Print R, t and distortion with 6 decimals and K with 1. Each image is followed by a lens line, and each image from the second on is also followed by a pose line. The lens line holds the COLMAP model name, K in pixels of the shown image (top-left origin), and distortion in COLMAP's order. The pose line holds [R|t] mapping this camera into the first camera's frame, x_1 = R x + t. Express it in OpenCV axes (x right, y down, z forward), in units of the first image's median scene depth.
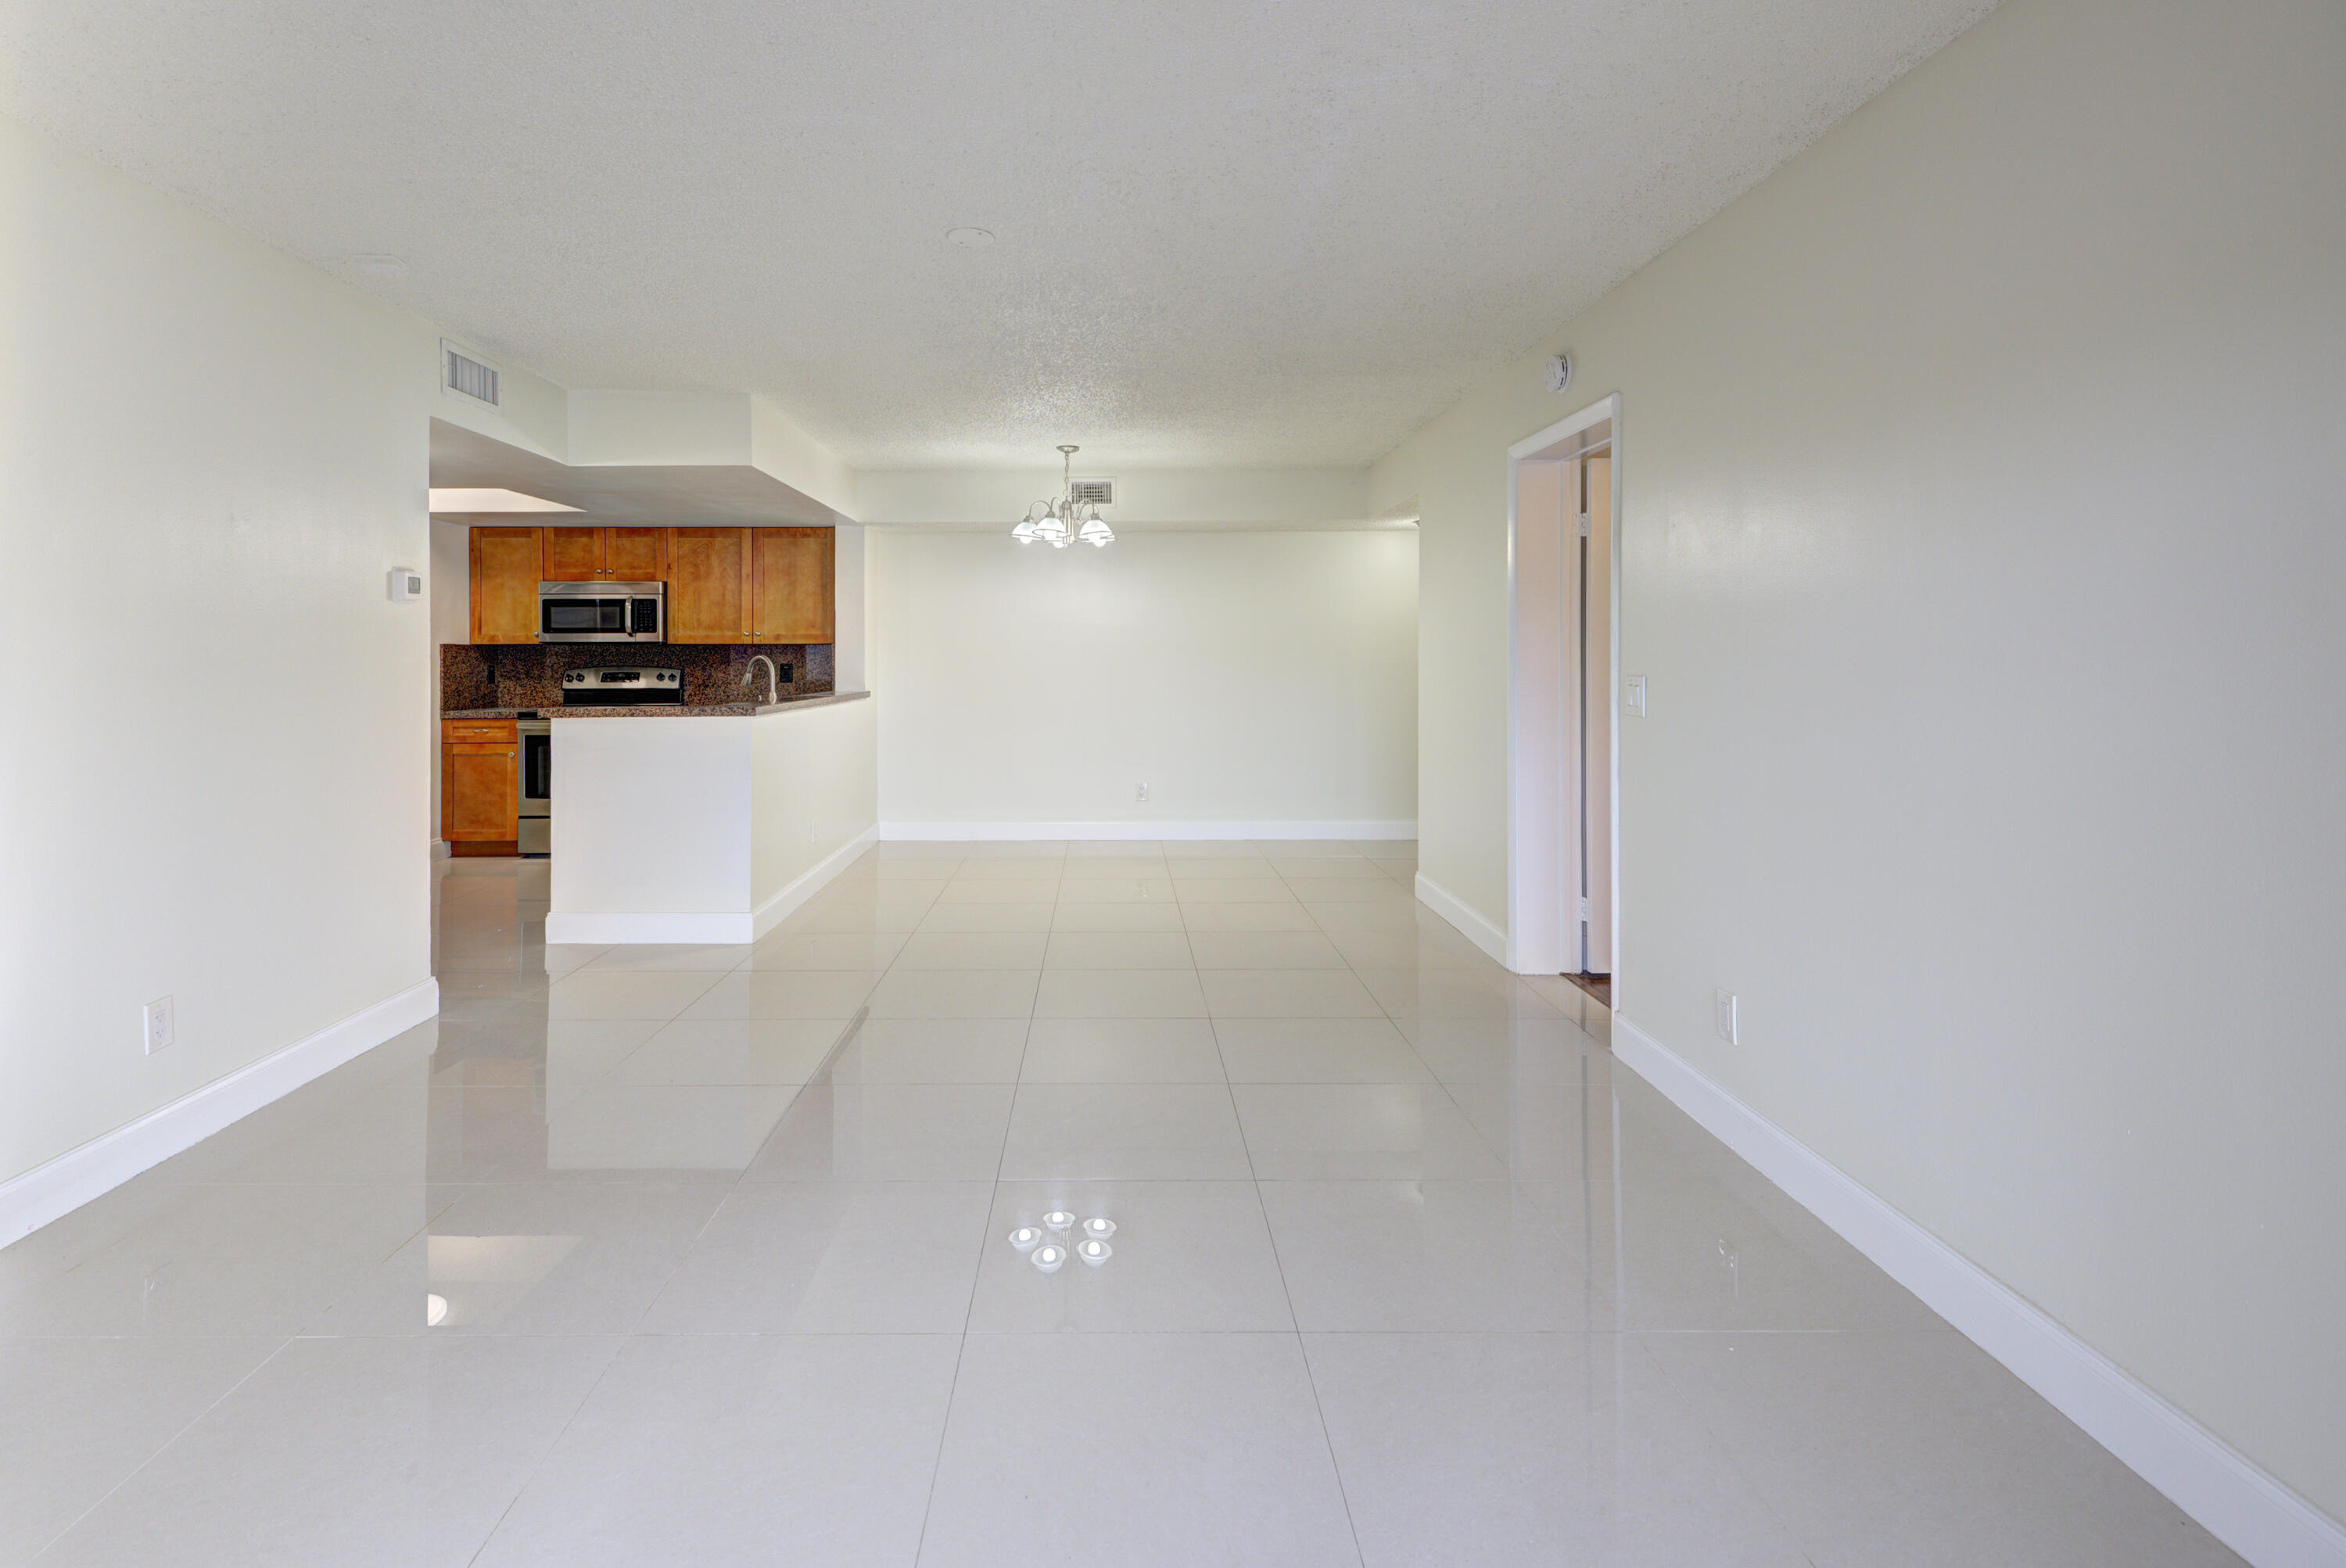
lens RADIAL K [[1166.5, 0, 1077.3], [0, 1166.5, 652.4], [0, 0, 1]] dist [0.001277, 0.000005]
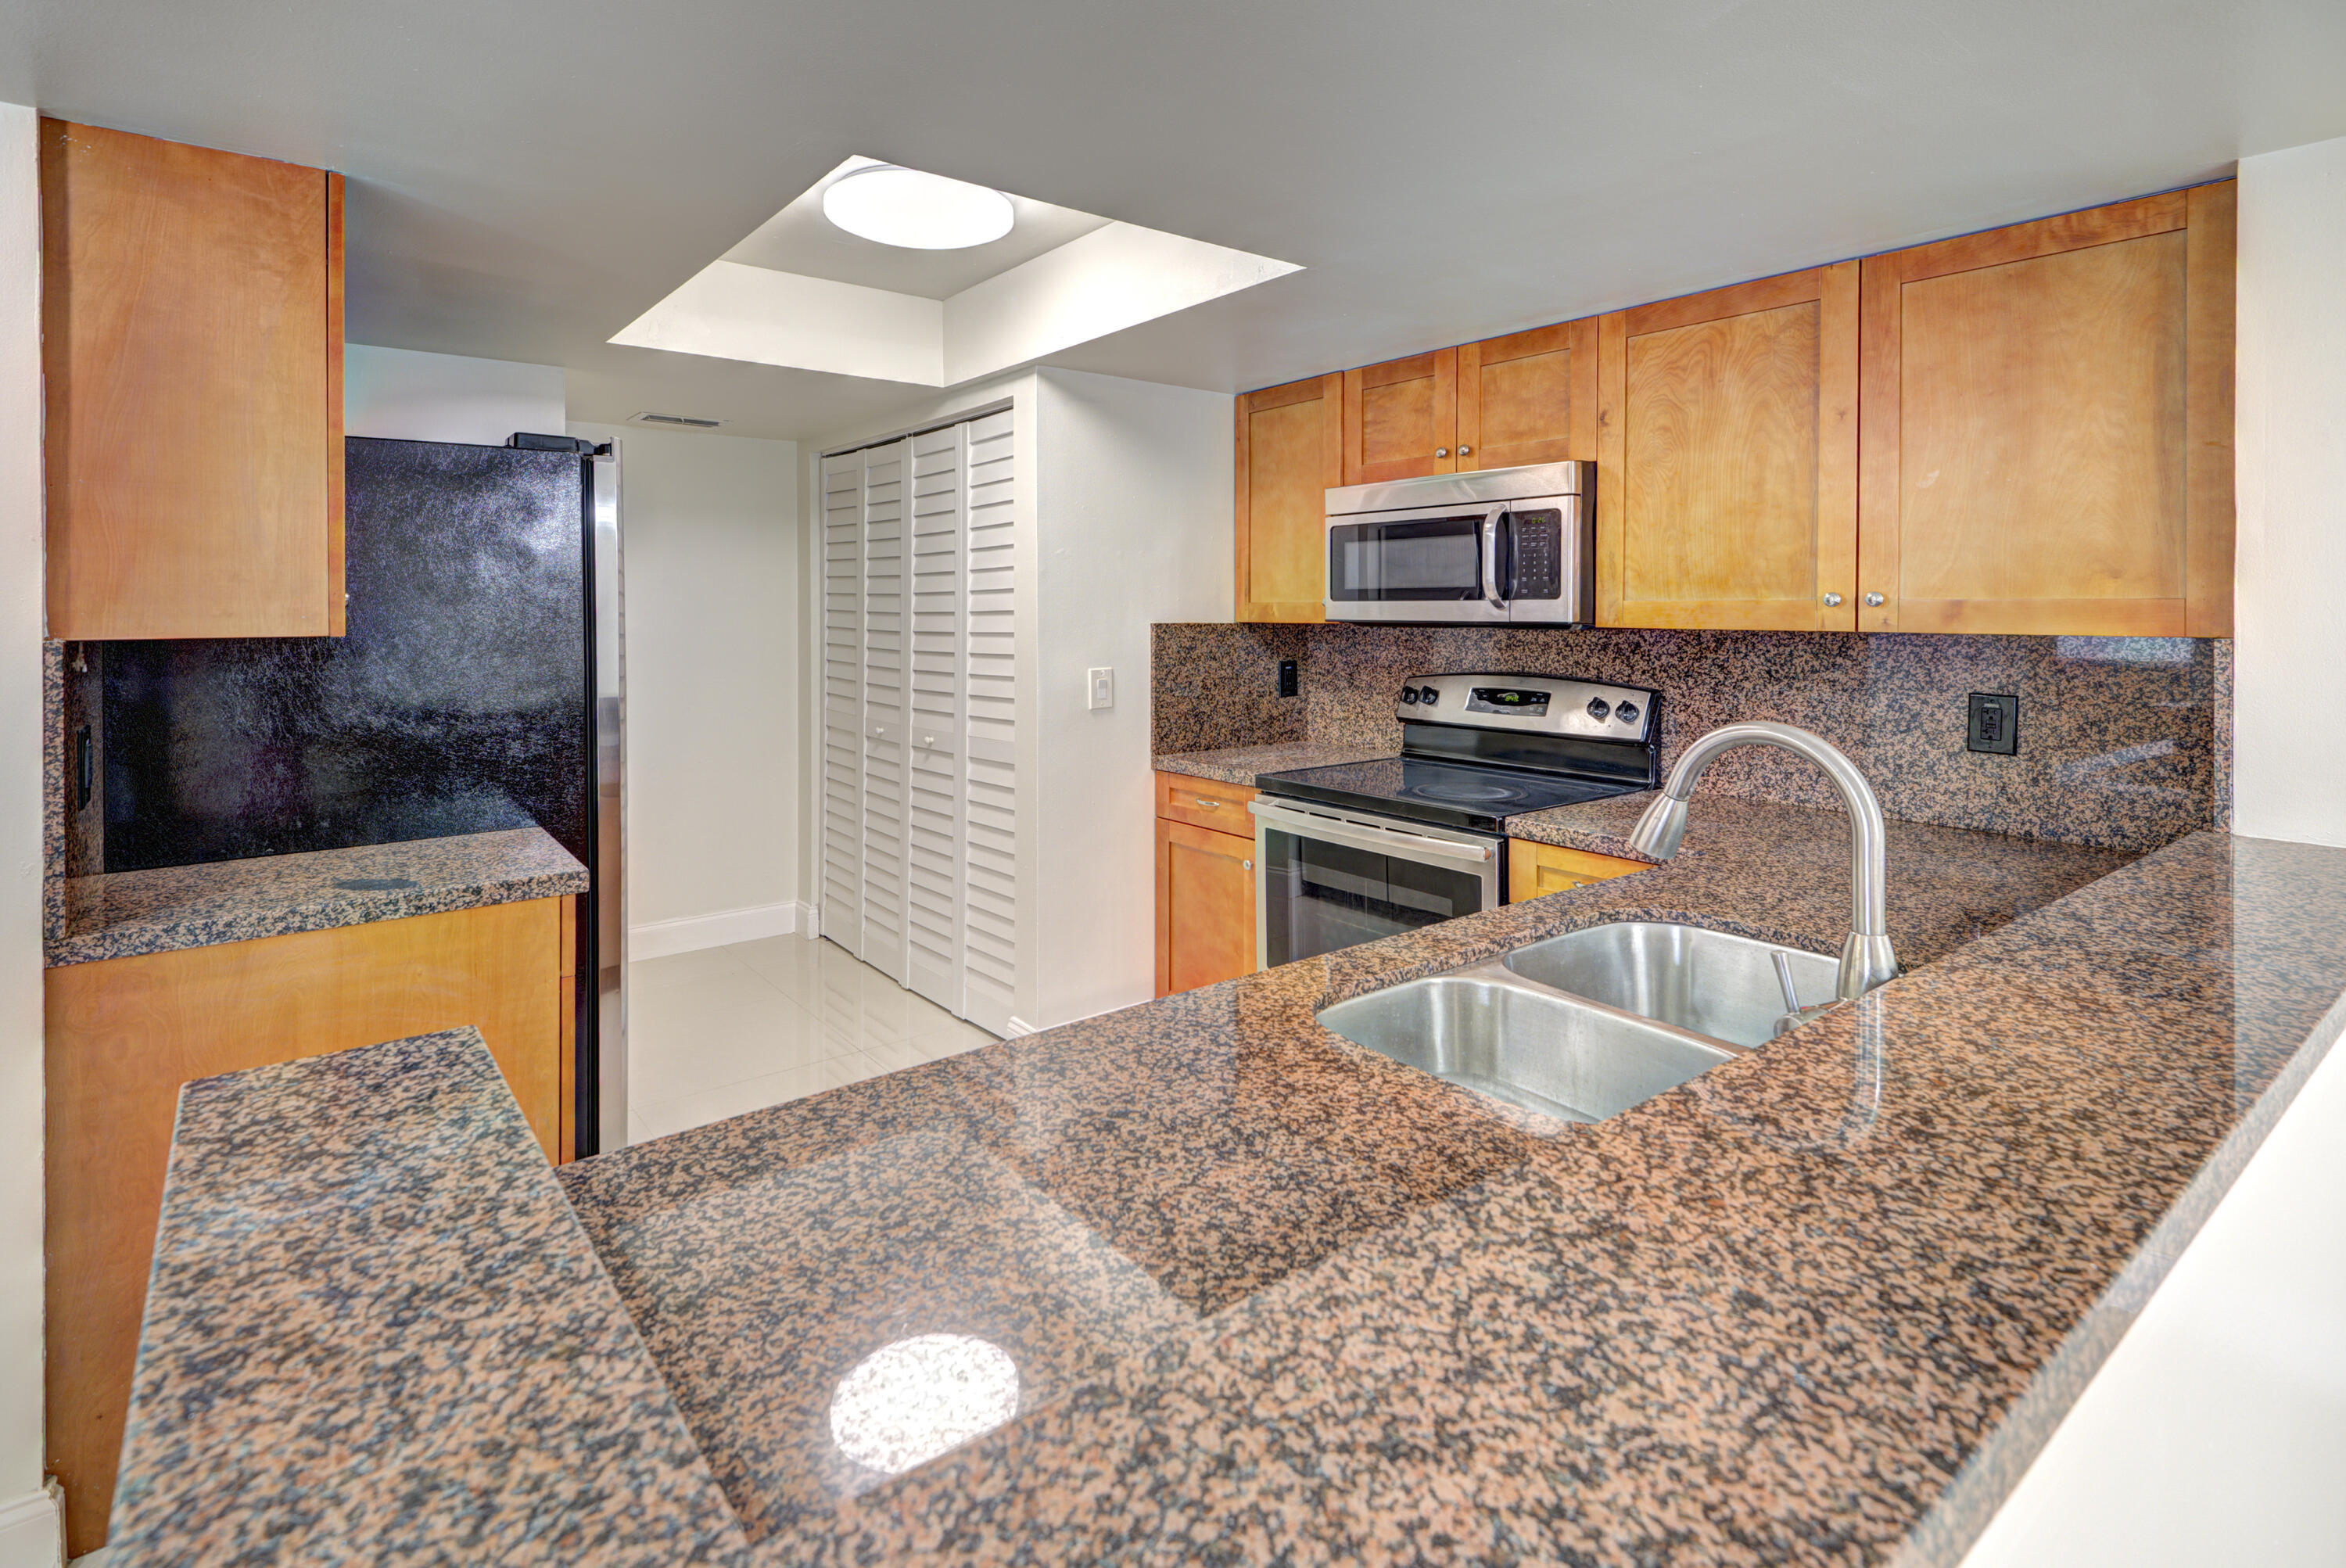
lens RADIAL K [[1085.8, 0, 1122.8], [0, 1085.8, 613.2], [0, 0, 1]] dist [0.001054, -0.000019]
pose [[0.606573, 0.006902, -0.794998, -0.167258], [0.004084, 0.999922, 0.011797, -0.016597], [0.795017, -0.010403, 0.606497, 0.669813]]
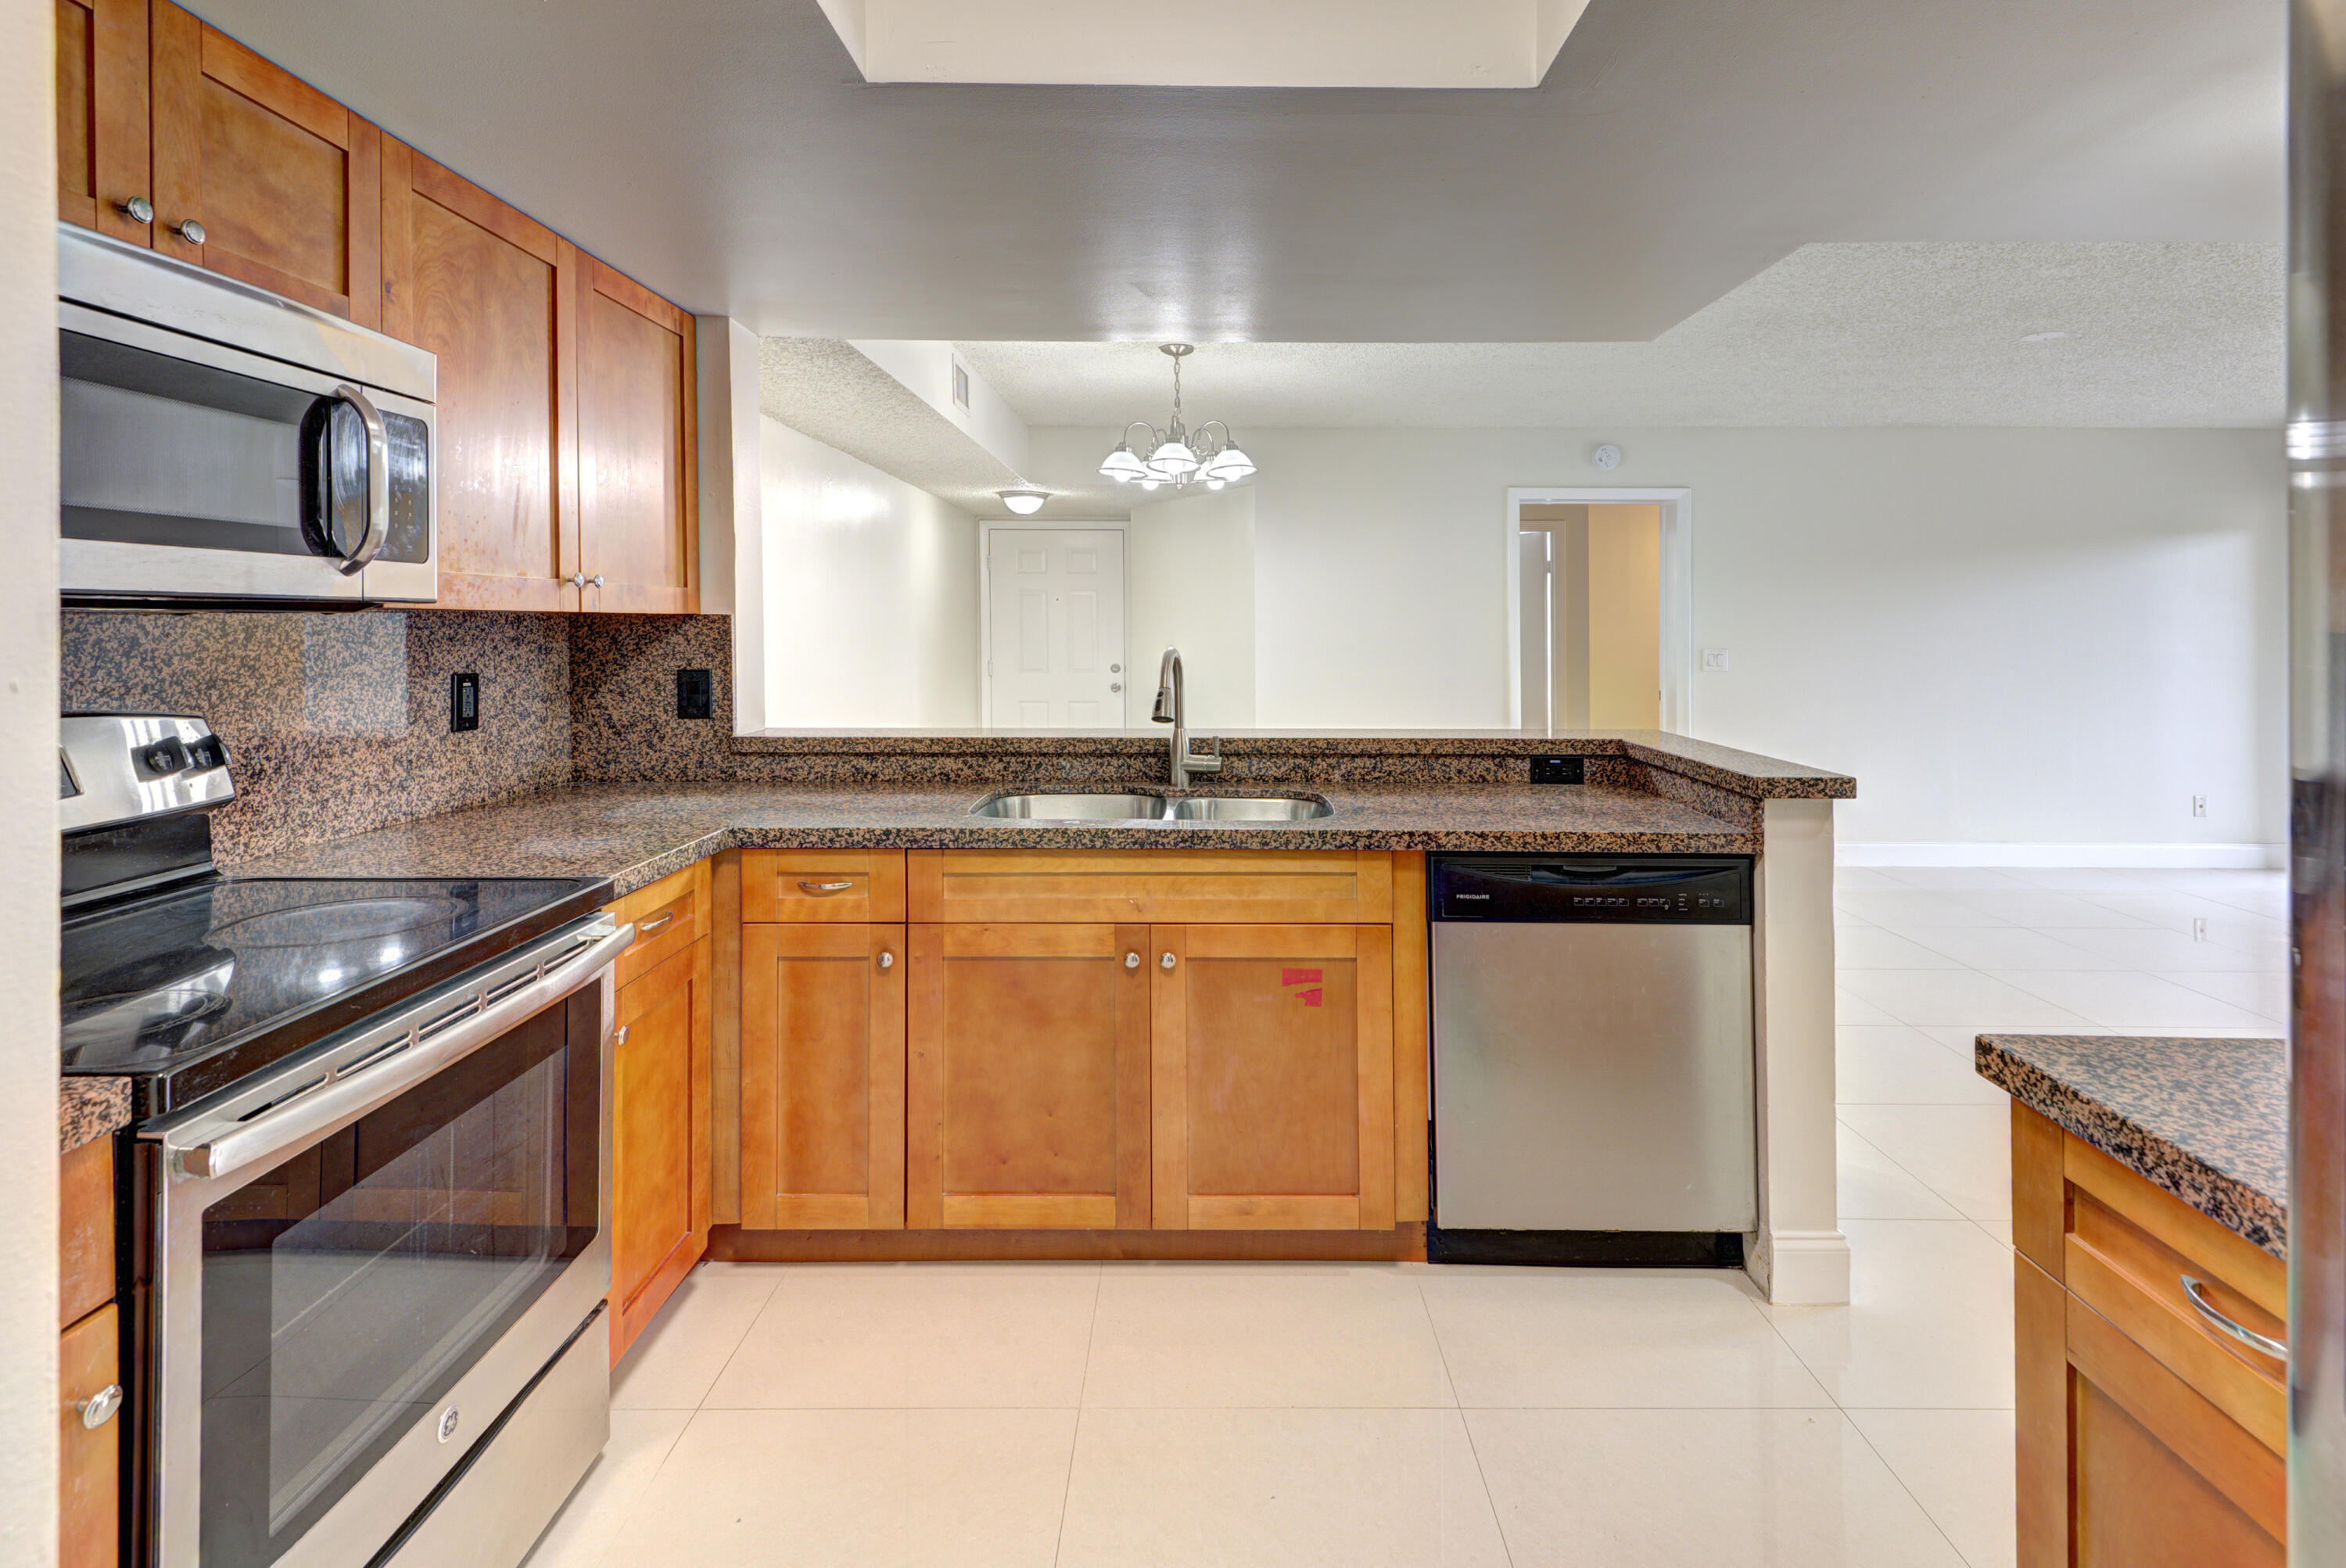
lens RADIAL K [[1132.7, 0, 1233.4], [0, 1132.7, 621.7], [0, 0, 1]] dist [0.002958, 0.000389]
pose [[-0.033500, 0.004030, 0.999431, -0.595868], [-0.008358, 0.999956, -0.004312, -0.005005], [-0.999404, -0.008497, -0.033465, 0.834864]]
